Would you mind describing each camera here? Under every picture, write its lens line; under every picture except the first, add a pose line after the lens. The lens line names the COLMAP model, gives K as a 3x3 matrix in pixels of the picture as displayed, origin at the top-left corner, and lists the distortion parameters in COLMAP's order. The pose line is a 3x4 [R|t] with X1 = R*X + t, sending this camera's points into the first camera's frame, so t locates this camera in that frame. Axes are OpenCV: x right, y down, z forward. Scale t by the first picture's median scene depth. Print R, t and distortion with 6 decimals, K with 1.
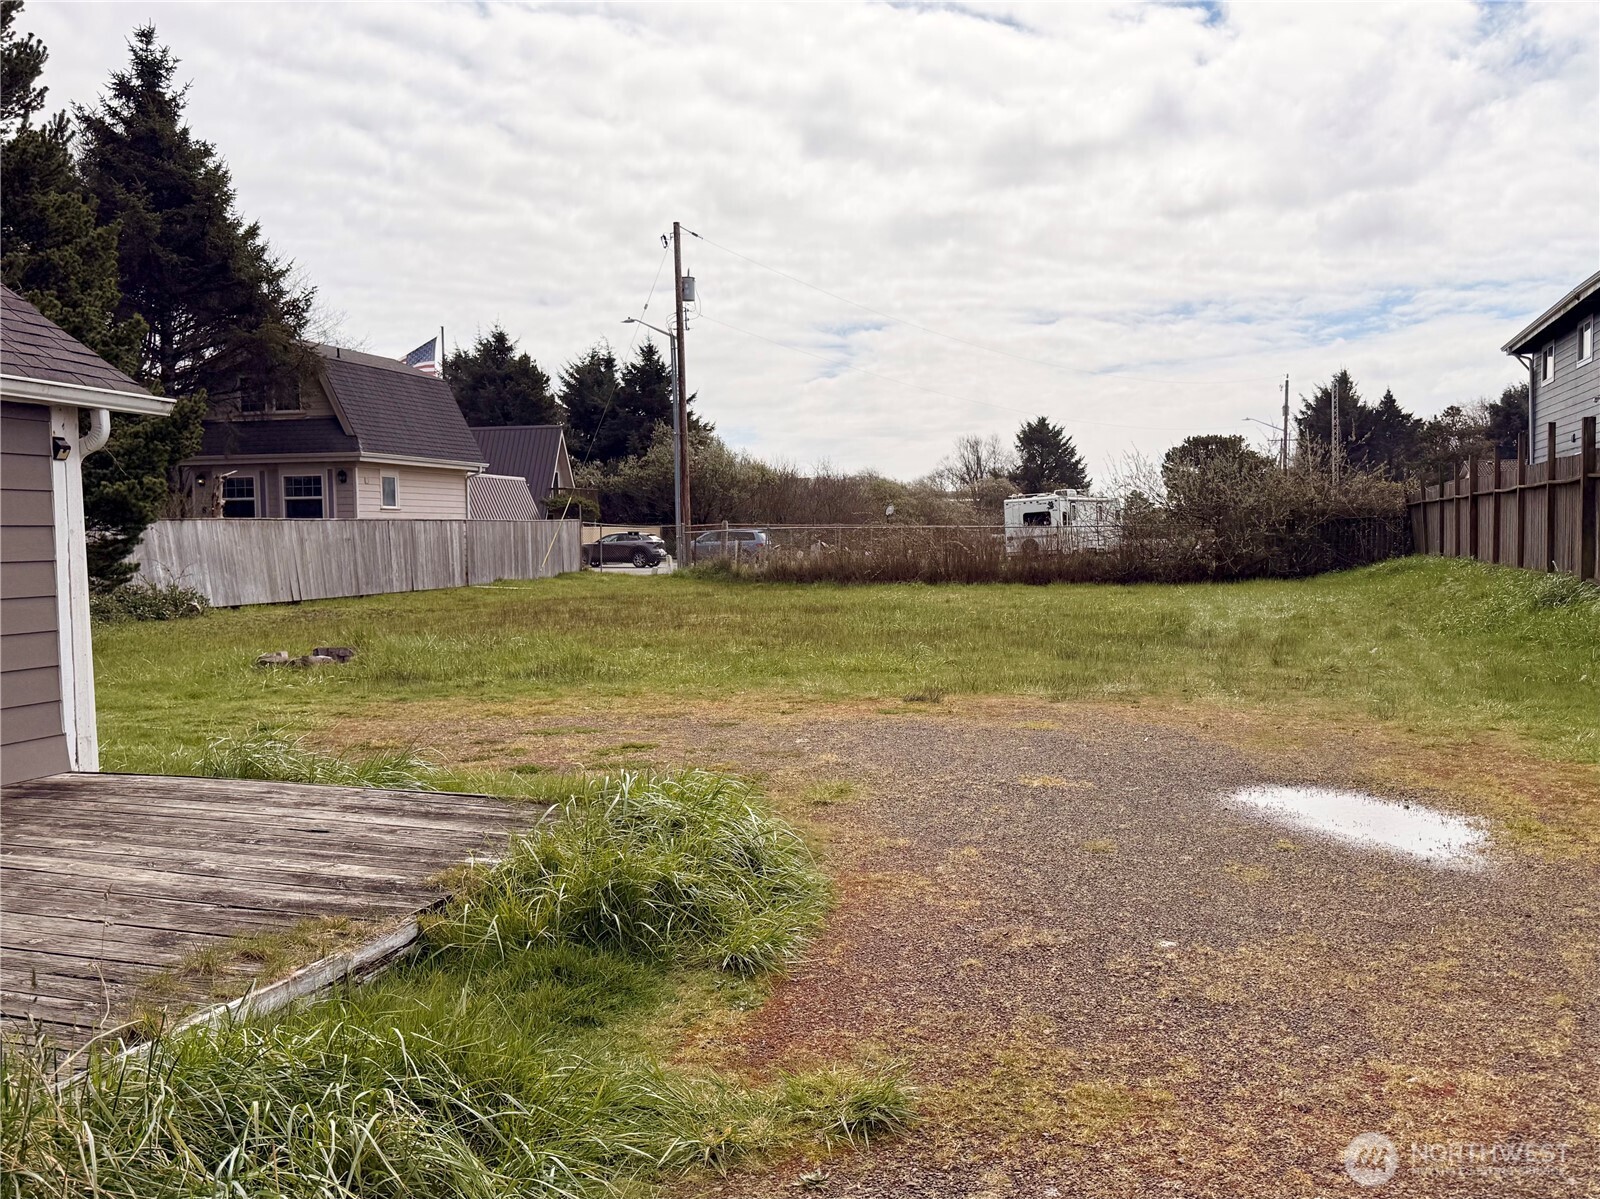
lens RADIAL K [[1397.5, 0, 800.0], [0, 1397.5, 599.5], [0, 0, 1]] dist [0.158489, -0.284200]
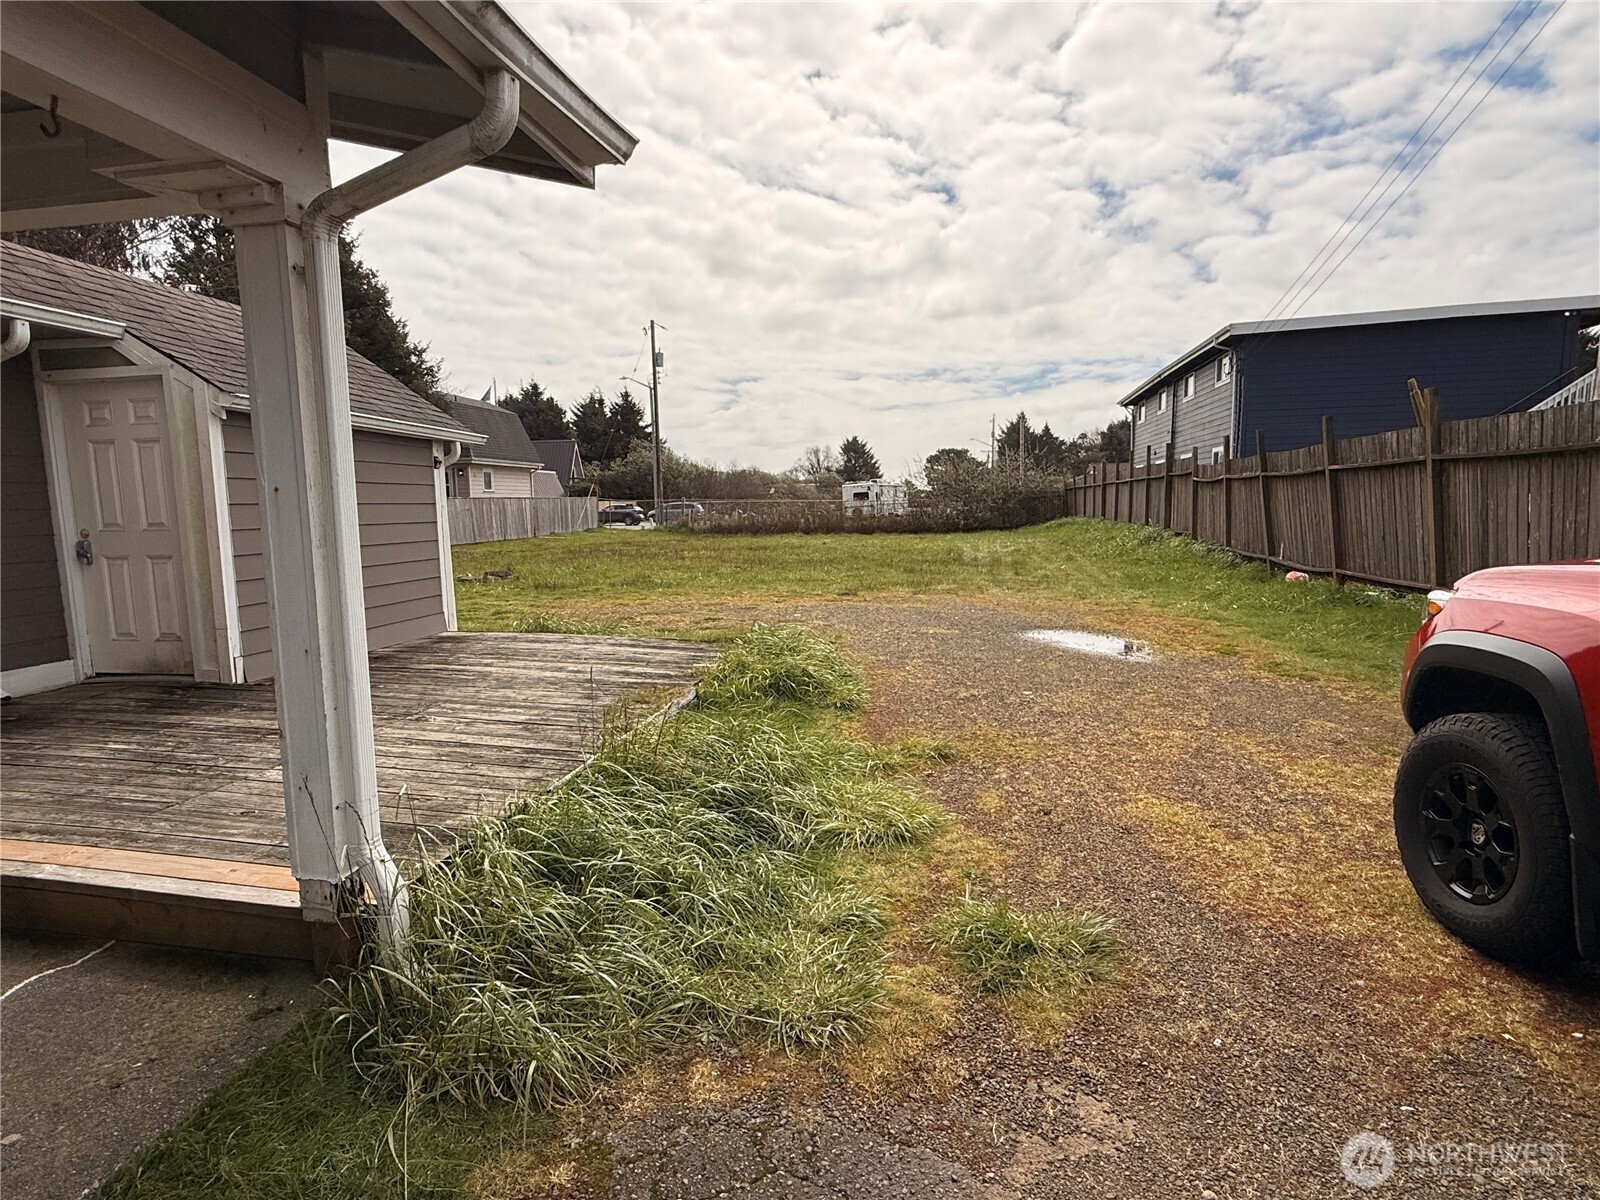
lens RADIAL K [[828.6, 0, 782.7], [0, 828.6, 626.4], [0, 0, 1]] dist [0.000345, -0.000026]
pose [[0.995478, -0.016278, 0.093588, -0.035408], [0.006976, 0.995076, 0.098873, 0.001212], [-0.094736, -0.097773, 0.990689, -0.034726]]
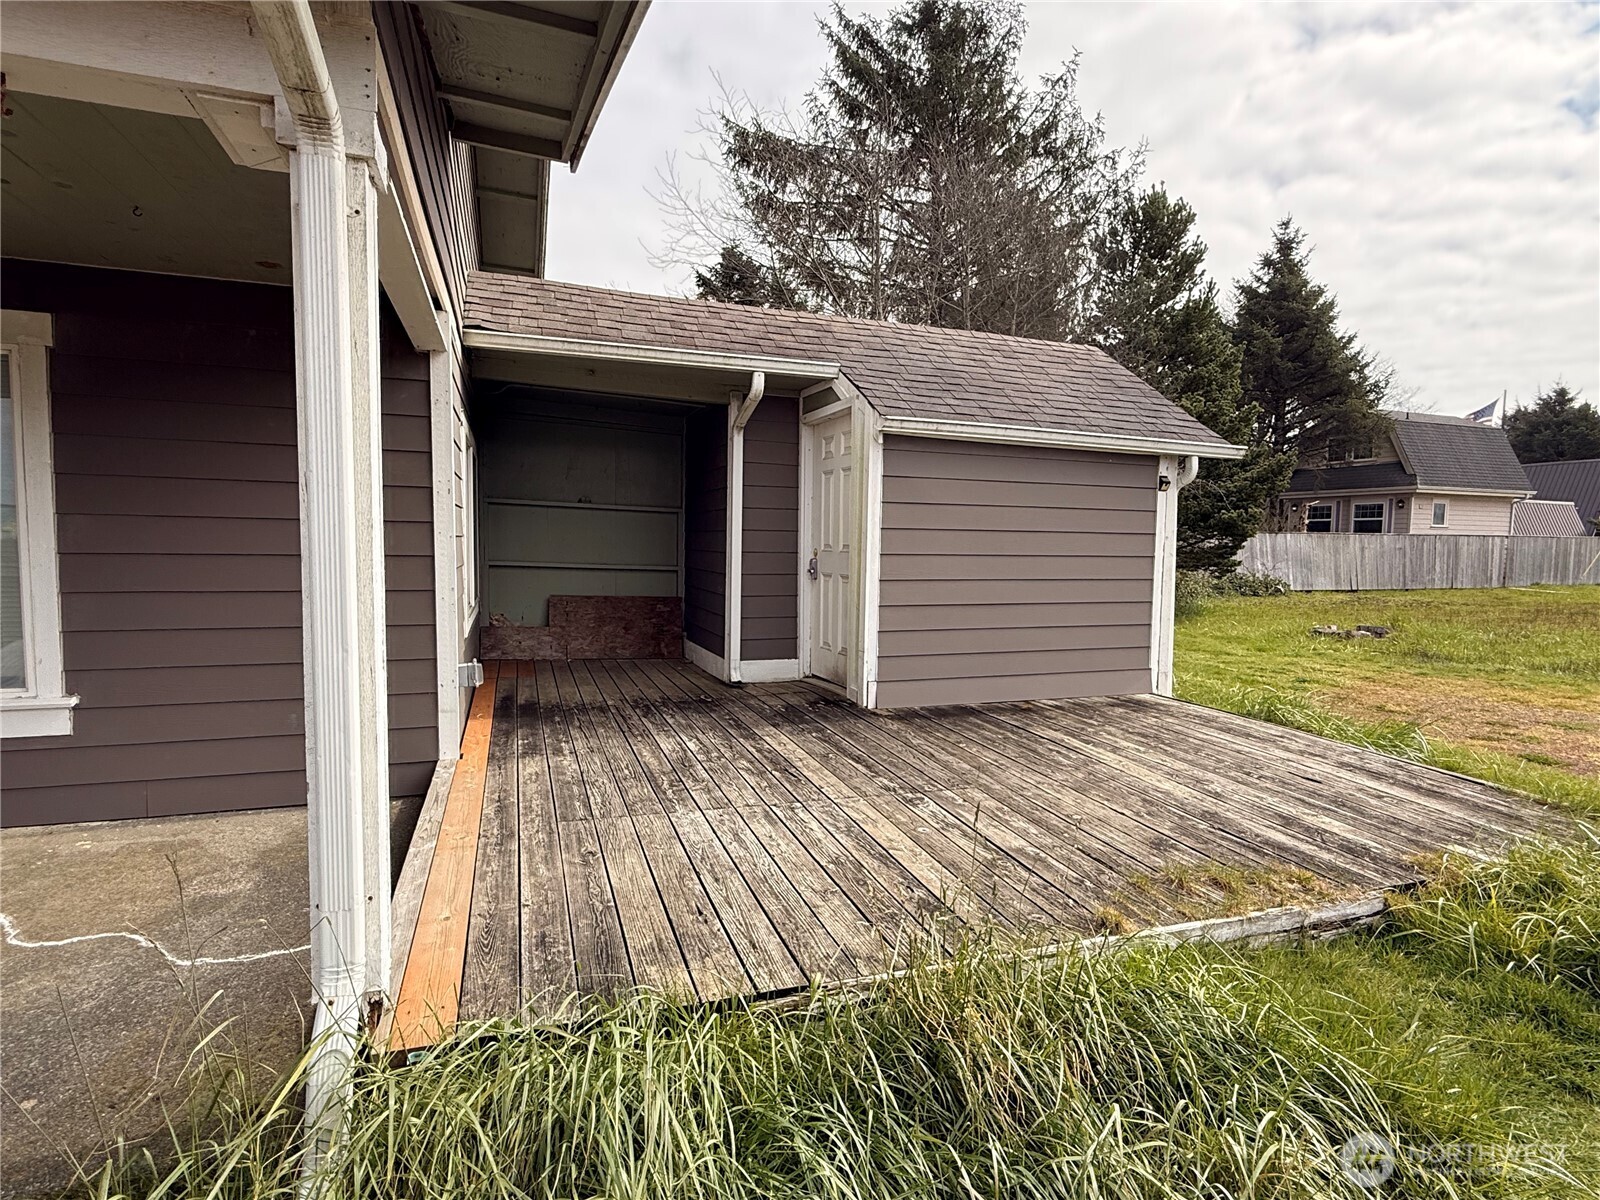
lens RADIAL K [[821.1, 0, 790.4], [0, 821.1, 604.0], [0, 0, 1]] dist [-0.000885, -0.001901]
pose [[0.579379, 0.084832, -0.810631, -0.005631], [-0.059839, 0.996312, 0.061496, -0.001523], [0.812859, 0.012878, 0.582319, 0.035279]]
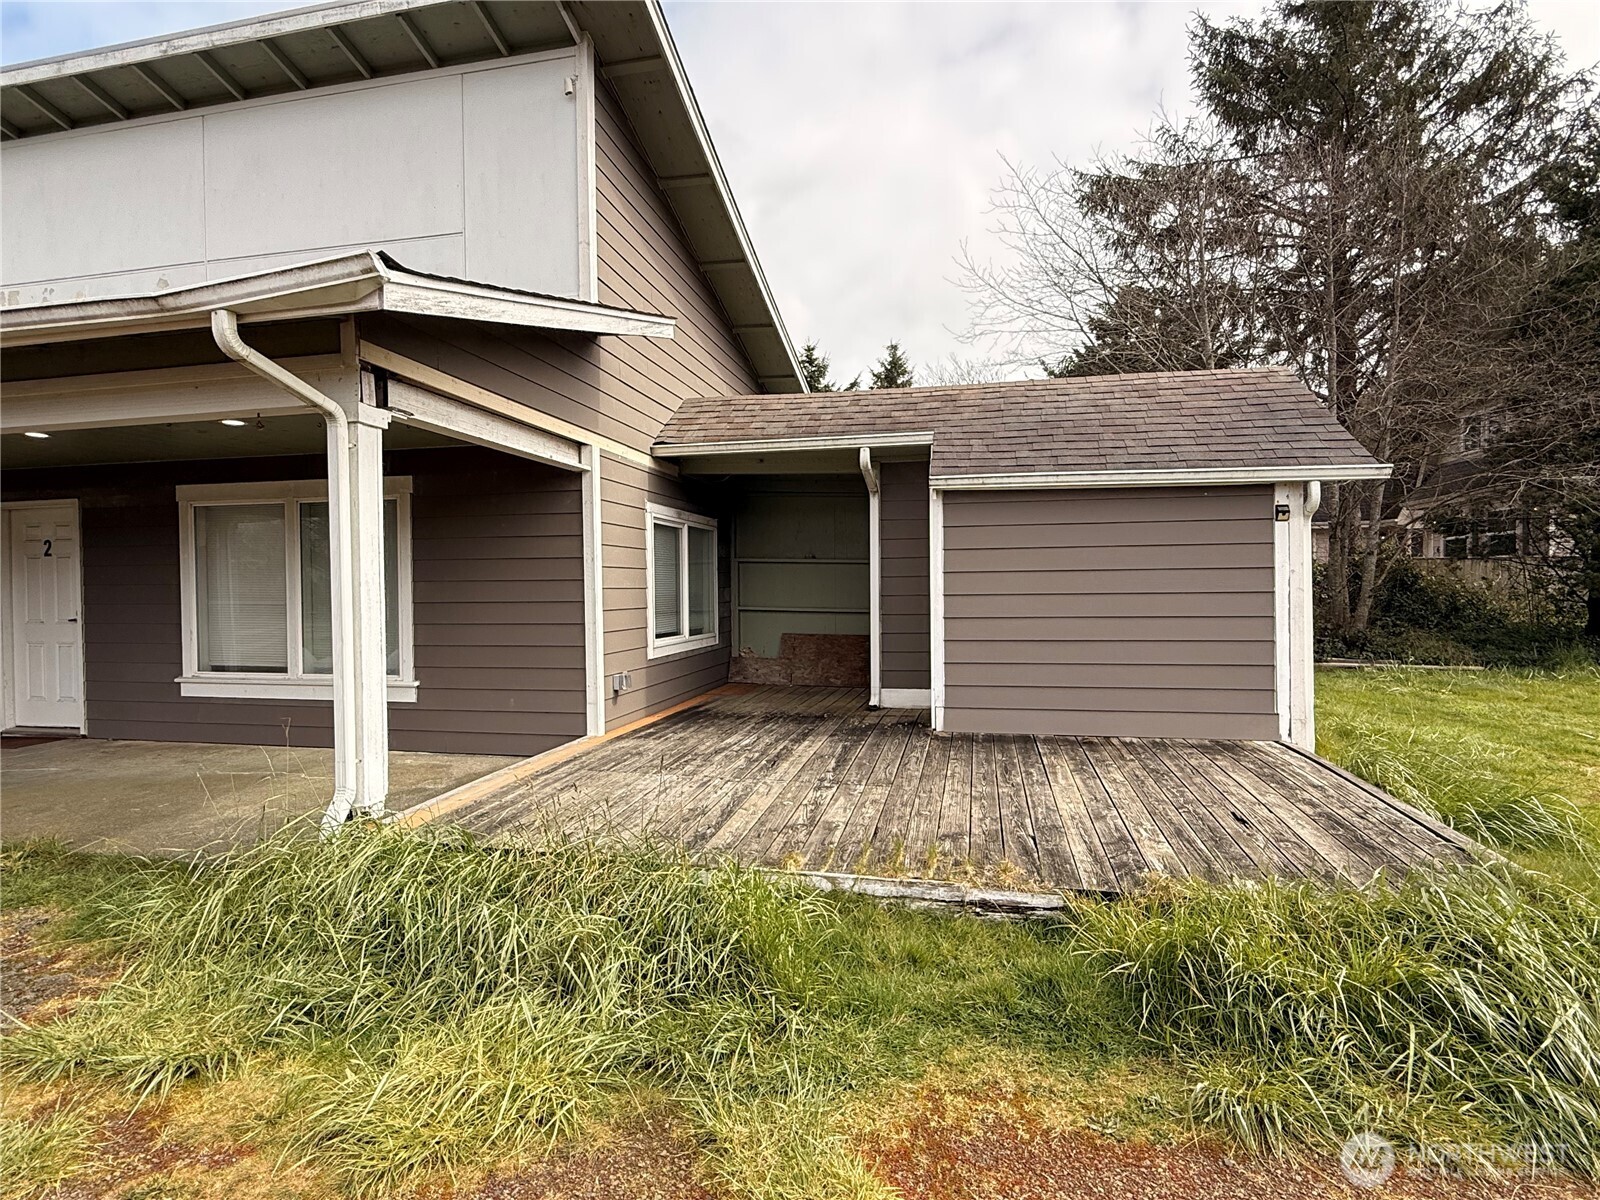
lens RADIAL K [[821.1, 0, 790.4], [0, 821.1, 604.0], [0, 0, 1]] dist [-0.000885, -0.001901]
pose [[0.065780, 0.032708, -0.997298, 0.056495], [-0.035244, 0.998915, 0.030436, -0.004896], [0.997212, 0.033146, 0.066861, 0.098822]]
